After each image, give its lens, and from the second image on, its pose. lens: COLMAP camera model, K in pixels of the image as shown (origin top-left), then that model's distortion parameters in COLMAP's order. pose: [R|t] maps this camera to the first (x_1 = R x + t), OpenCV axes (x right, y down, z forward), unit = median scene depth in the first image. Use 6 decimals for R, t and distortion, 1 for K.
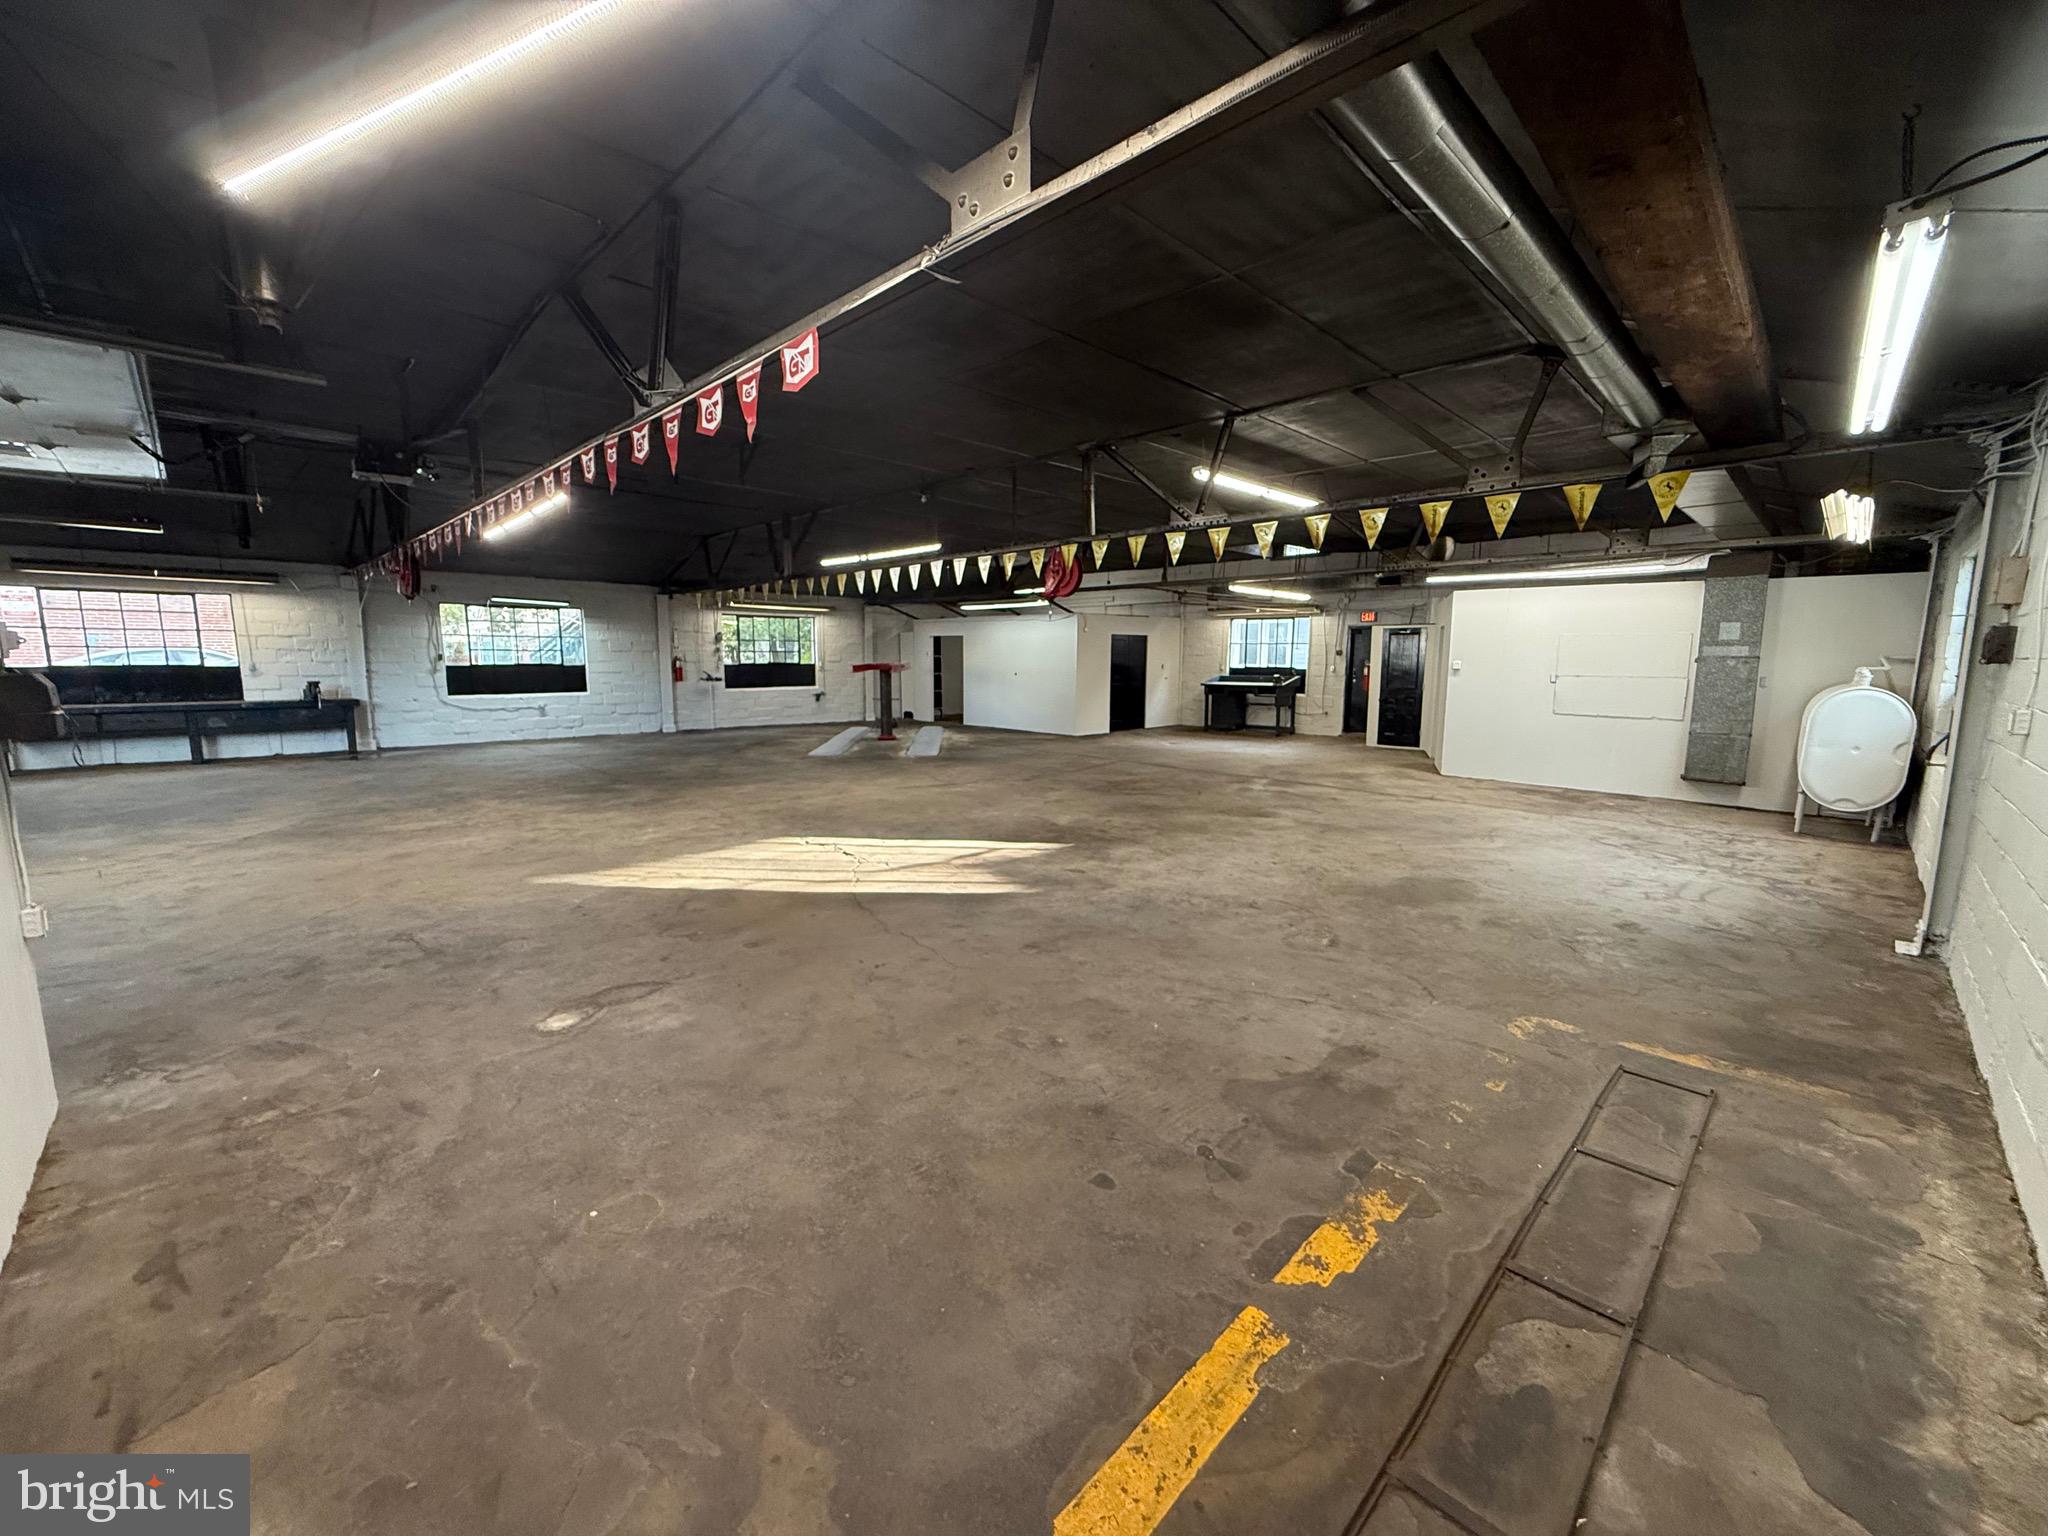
lens RADIAL K [[812.0, 0, 1023.7], [0, 812.0, 765.9], [0, 0, 1]] dist [-0.002182, 0.000468]
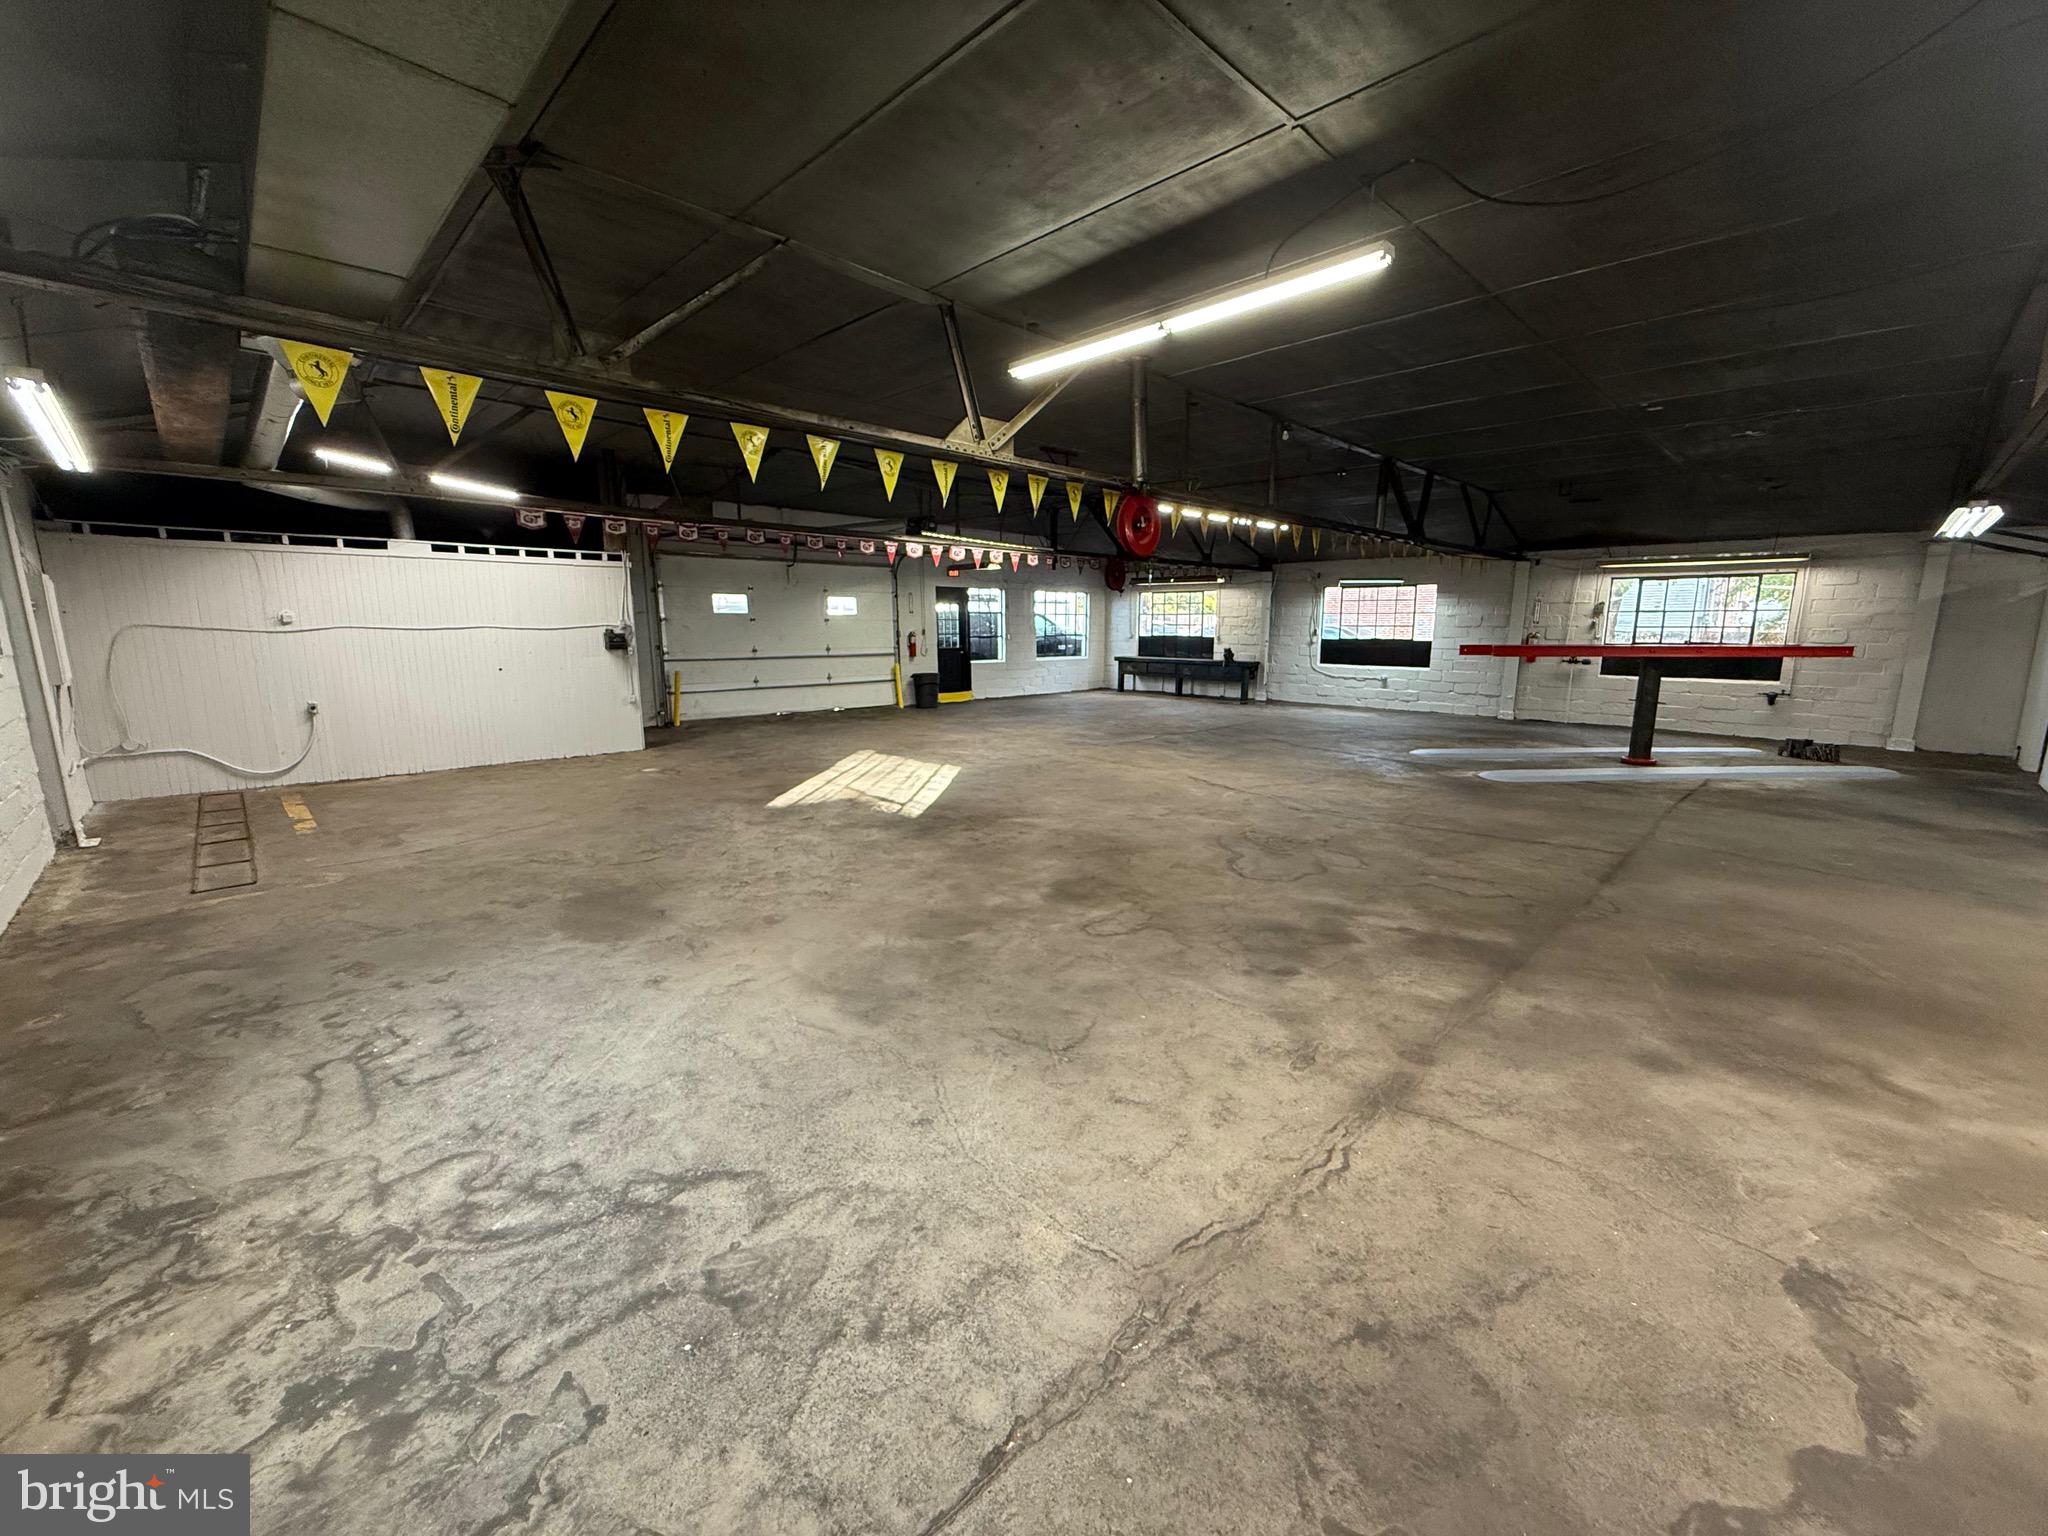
lens RADIAL K [[812.0, 0, 1022.9], [0, 812.0, 767.4], [0, 0, 1]] dist [-0.002182, 0.000468]
pose [[-0.003395, 0.168729, -0.985657, 0.568845], [-0.137919, 0.976164, 0.167579, -0.084894], [0.990438, 0.136509, 0.019957, 0.609574]]
